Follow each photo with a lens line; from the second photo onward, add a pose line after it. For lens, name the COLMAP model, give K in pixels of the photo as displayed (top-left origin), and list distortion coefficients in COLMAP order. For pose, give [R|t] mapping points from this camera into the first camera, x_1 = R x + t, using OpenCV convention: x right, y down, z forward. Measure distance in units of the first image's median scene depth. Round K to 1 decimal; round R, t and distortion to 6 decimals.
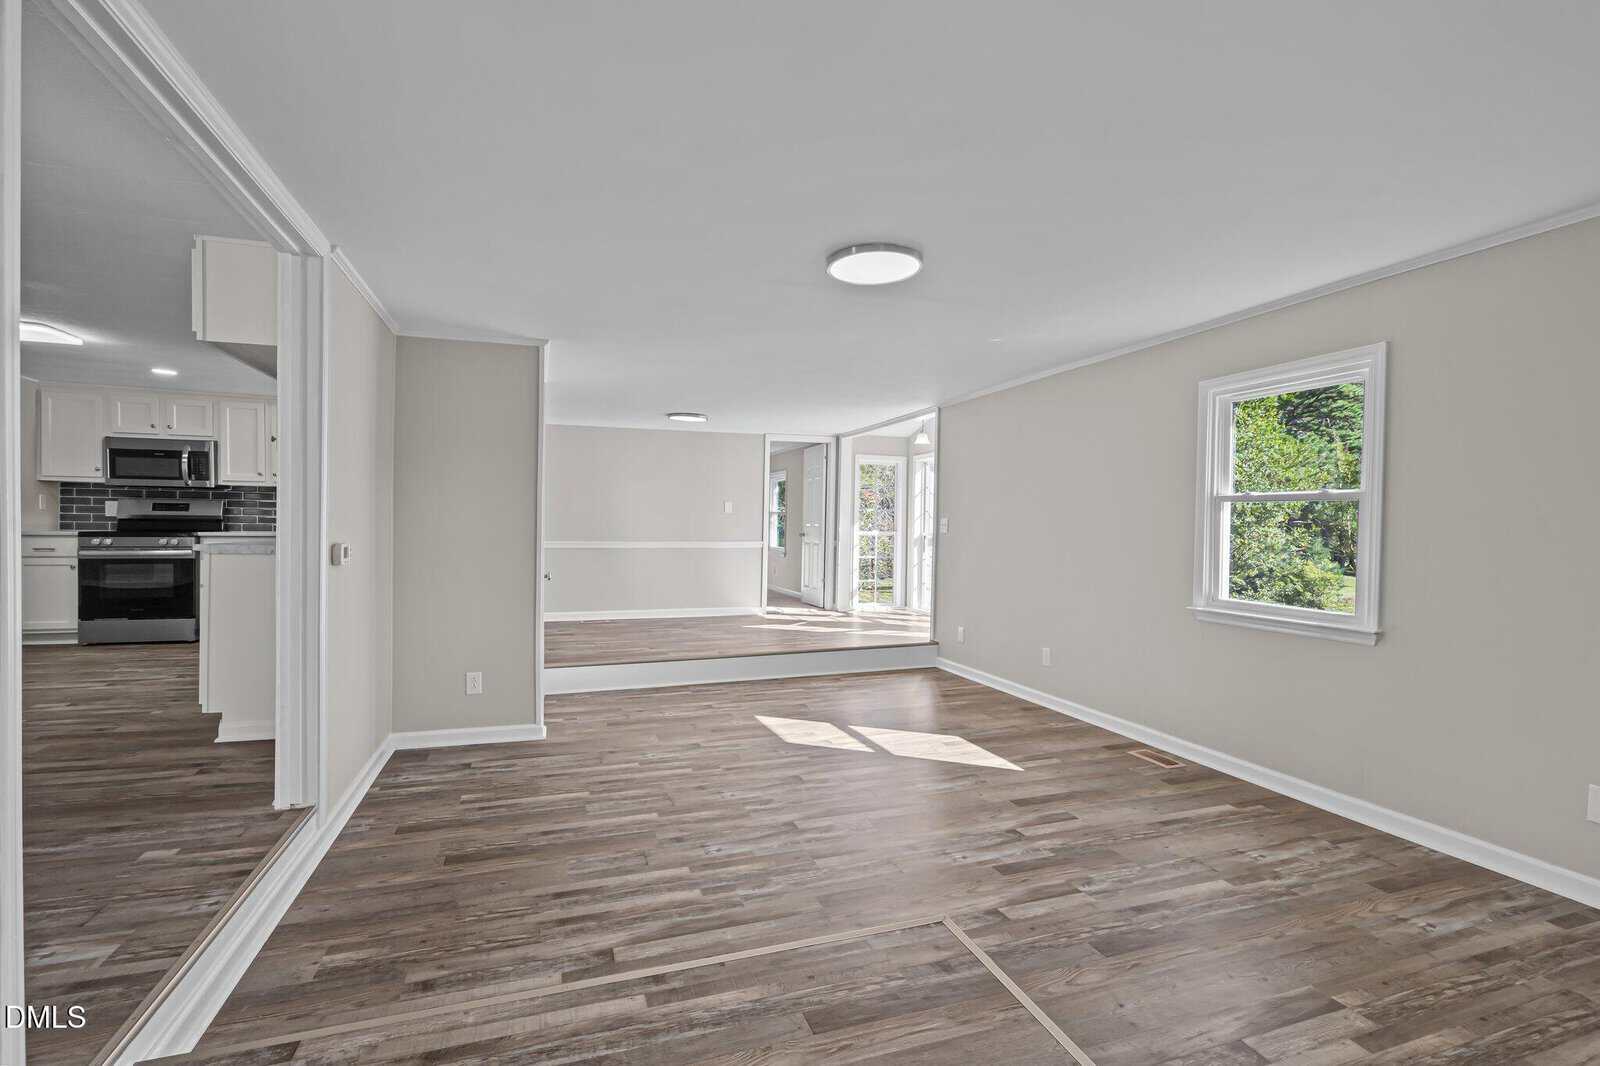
lens RADIAL K [[726.8, 0, 794.7], [0, 726.8, 533.7], [0, 0, 1]] dist [0.000977, -0.001133]
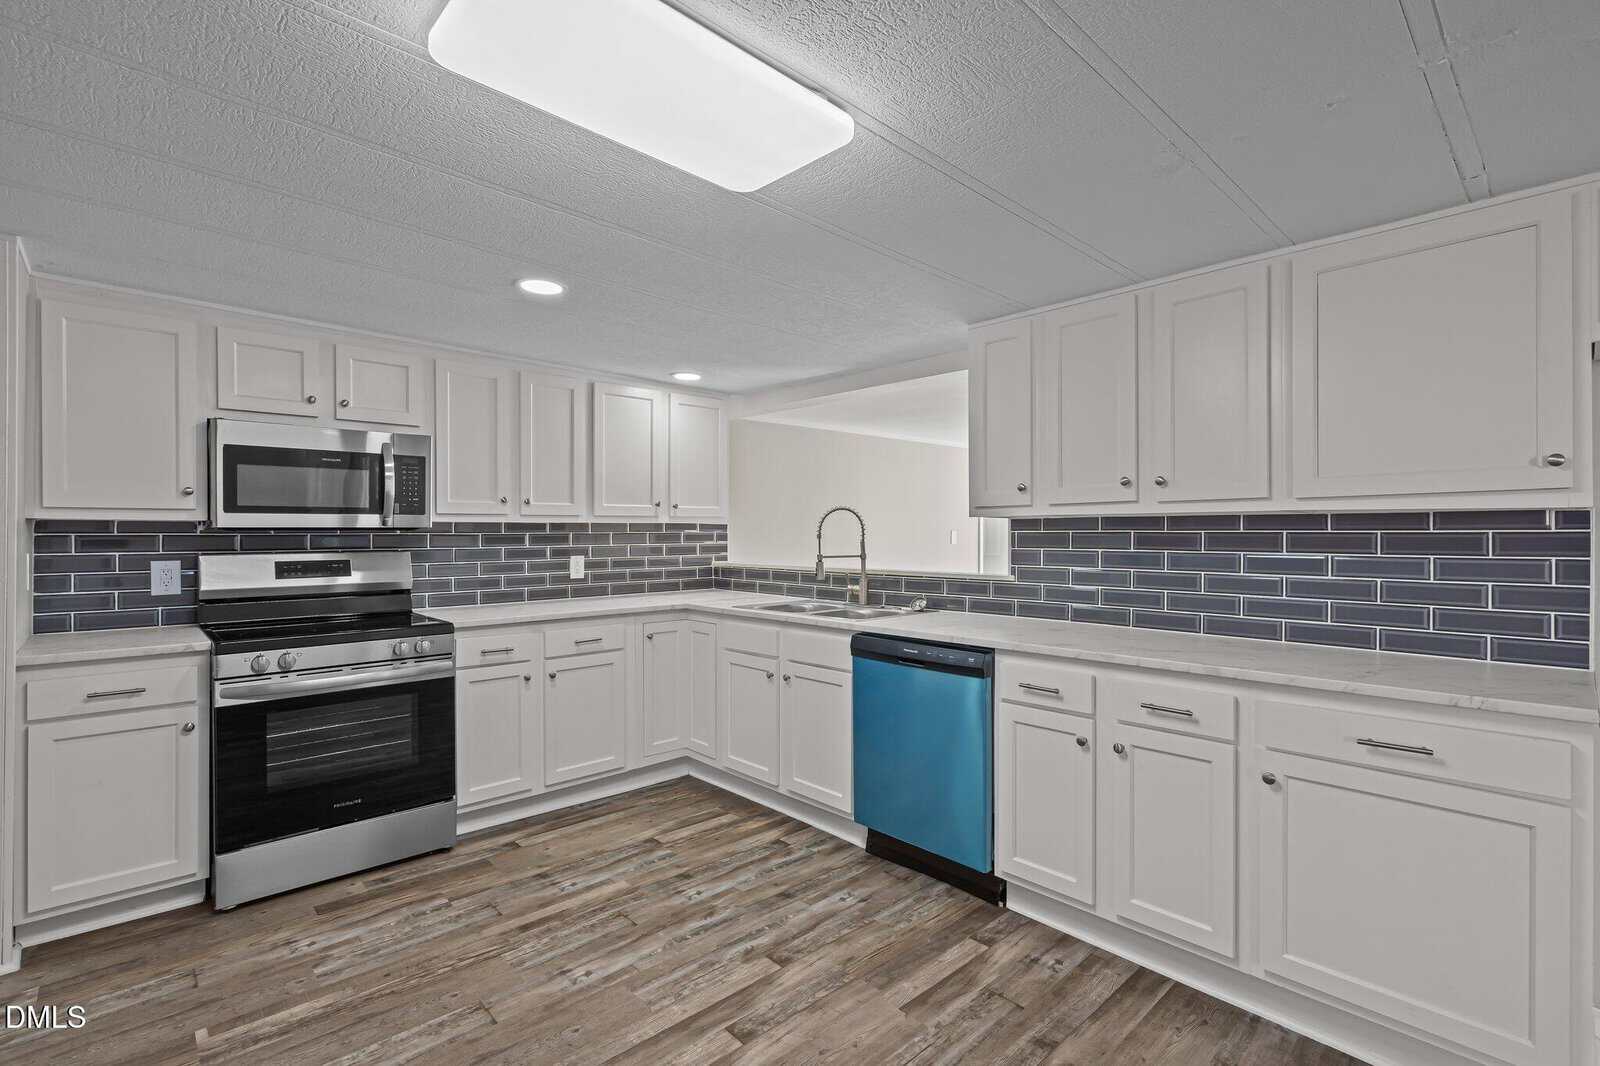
lens RADIAL K [[726.8, 0, 795.5], [0, 726.8, 532.3], [0, 0, 1]] dist [0.000977, -0.001133]
pose [[0.913045, -0.015762, 0.407555, -0.838611], [0.020635, 0.999758, -0.007564, -0.055933], [-0.407337, 0.015316, 0.913150, 0.473605]]
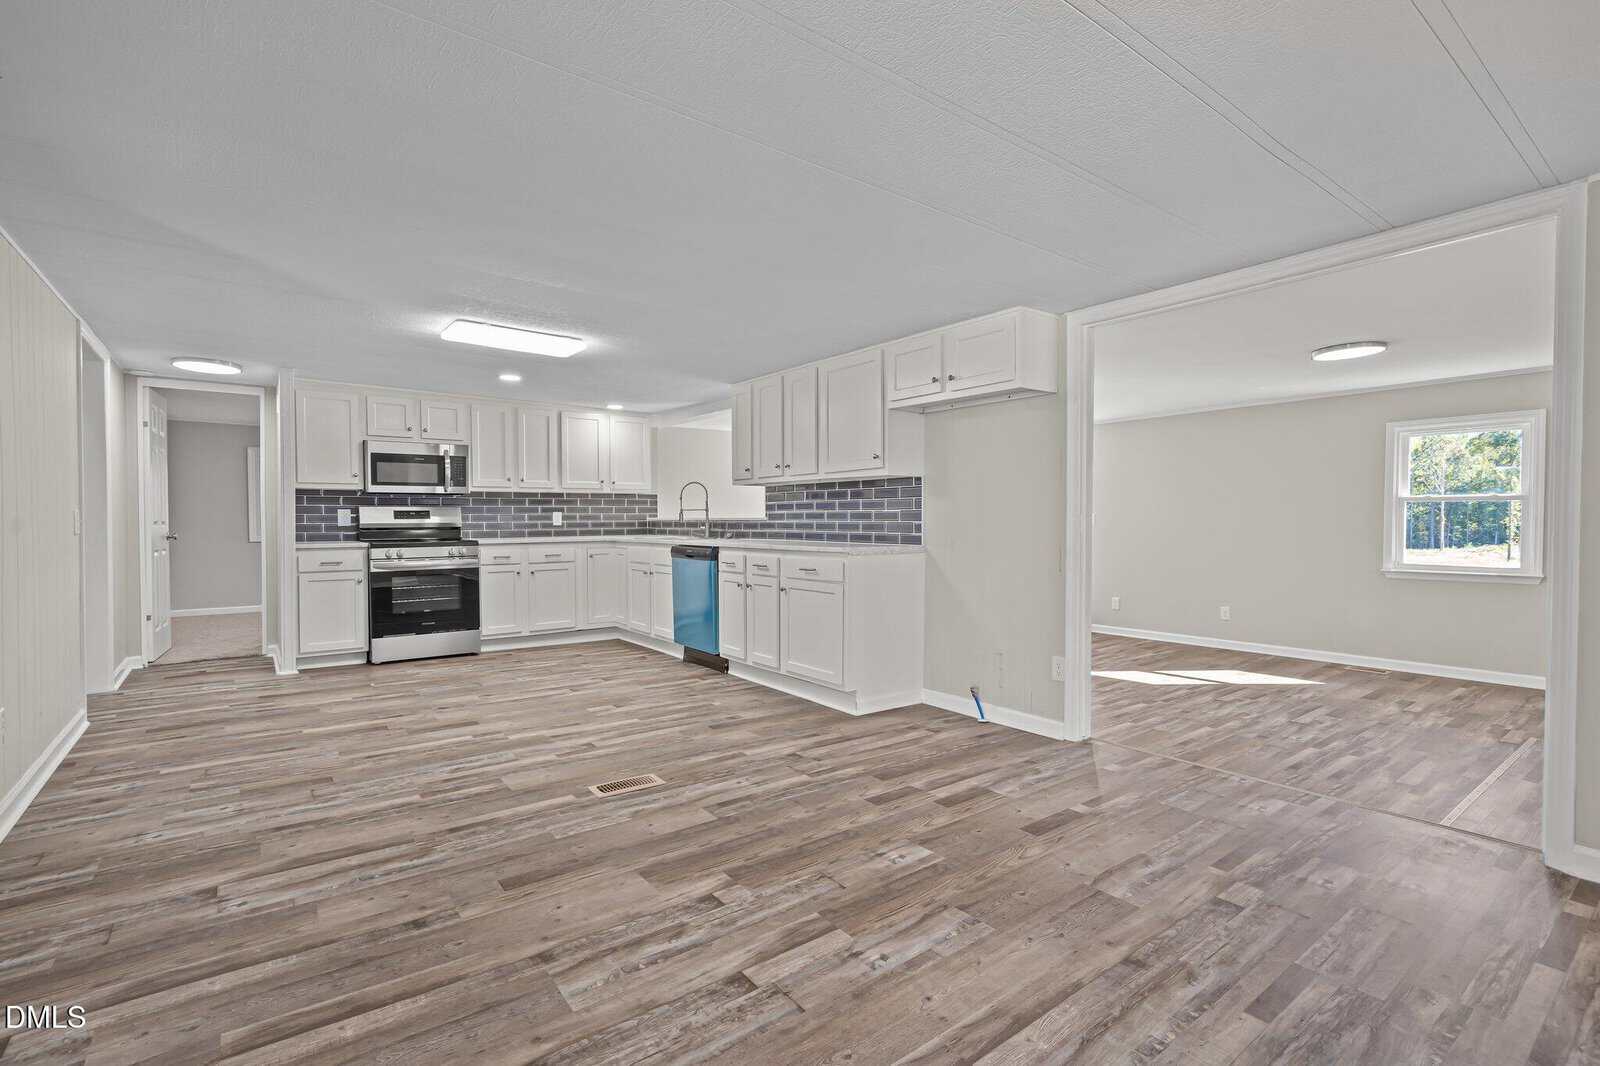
lens RADIAL K [[726.8, 0, 794.7], [0, 726.8, 533.5], [0, 0, 1]] dist [0.000977, -0.001133]
pose [[0.951676, -0.024983, 0.306085, -0.742696], [0.022316, 0.999676, 0.012210, -0.014327], [-0.306291, -0.004789, 0.951926, -0.052224]]
